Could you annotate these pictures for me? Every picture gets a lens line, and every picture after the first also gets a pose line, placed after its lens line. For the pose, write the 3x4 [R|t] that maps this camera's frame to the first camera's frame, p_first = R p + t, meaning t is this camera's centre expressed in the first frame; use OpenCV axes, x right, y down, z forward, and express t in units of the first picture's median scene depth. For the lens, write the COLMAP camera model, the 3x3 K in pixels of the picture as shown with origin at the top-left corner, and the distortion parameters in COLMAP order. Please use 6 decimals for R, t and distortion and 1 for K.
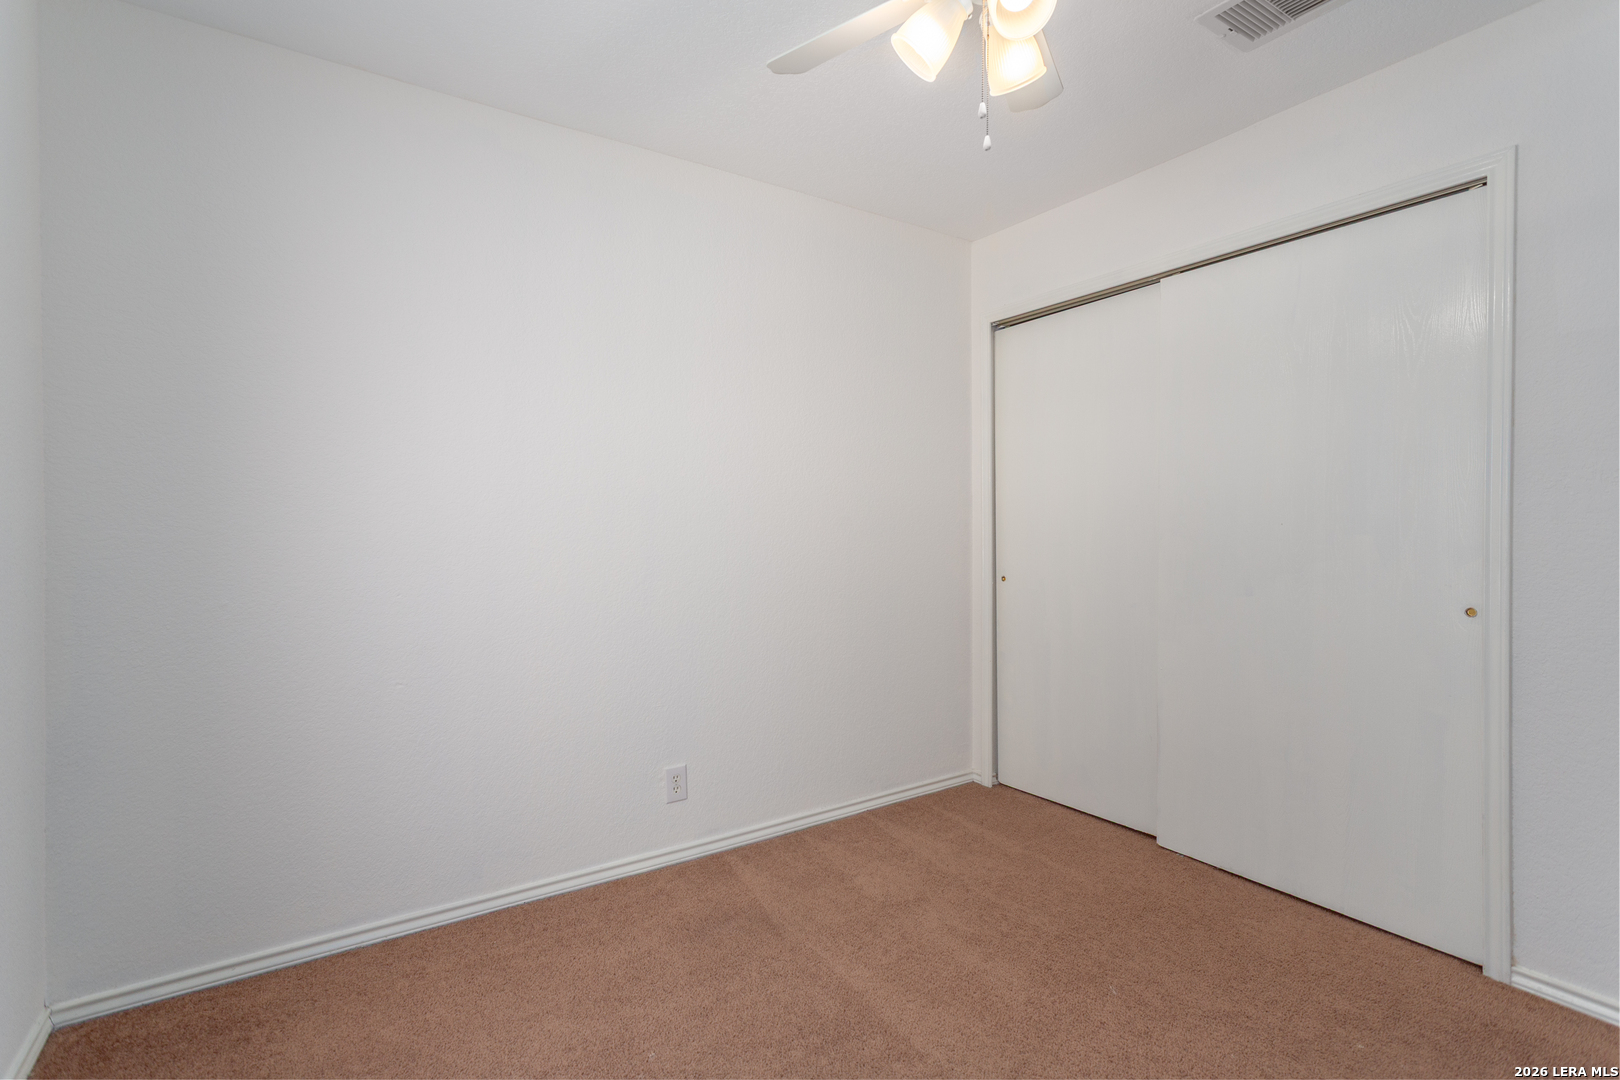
lens RADIAL K [[756.8, 0, 810.9], [0, 756.8, 530.3], [0, 0, 1]] dist [-0.000110, 0.002355]
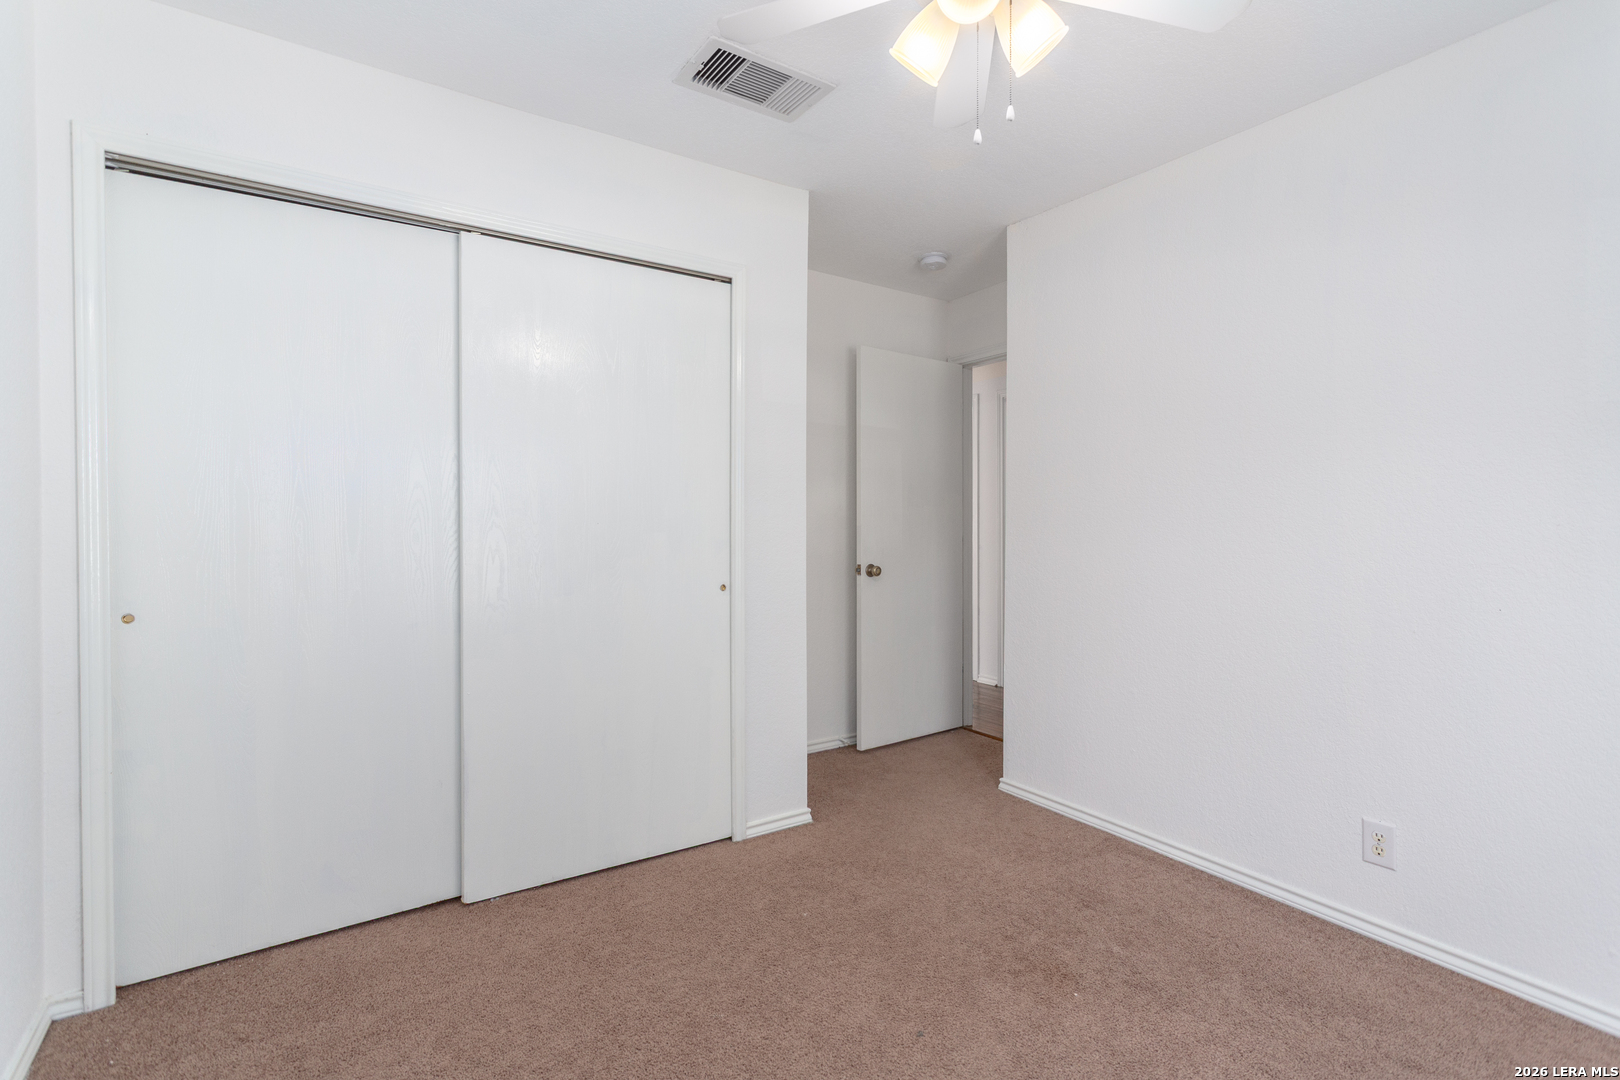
lens RADIAL K [[756.8, 0, 814.4], [0, 756.8, 530.2], [0, 0, 1]] dist [-0.000110, 0.002355]
pose [[0.003912, -0.008075, 0.999960, -0.199138], [0.004216, 0.999959, 0.008058, -0.002841], [-0.999983, 0.004184, 0.003946, 0.319725]]
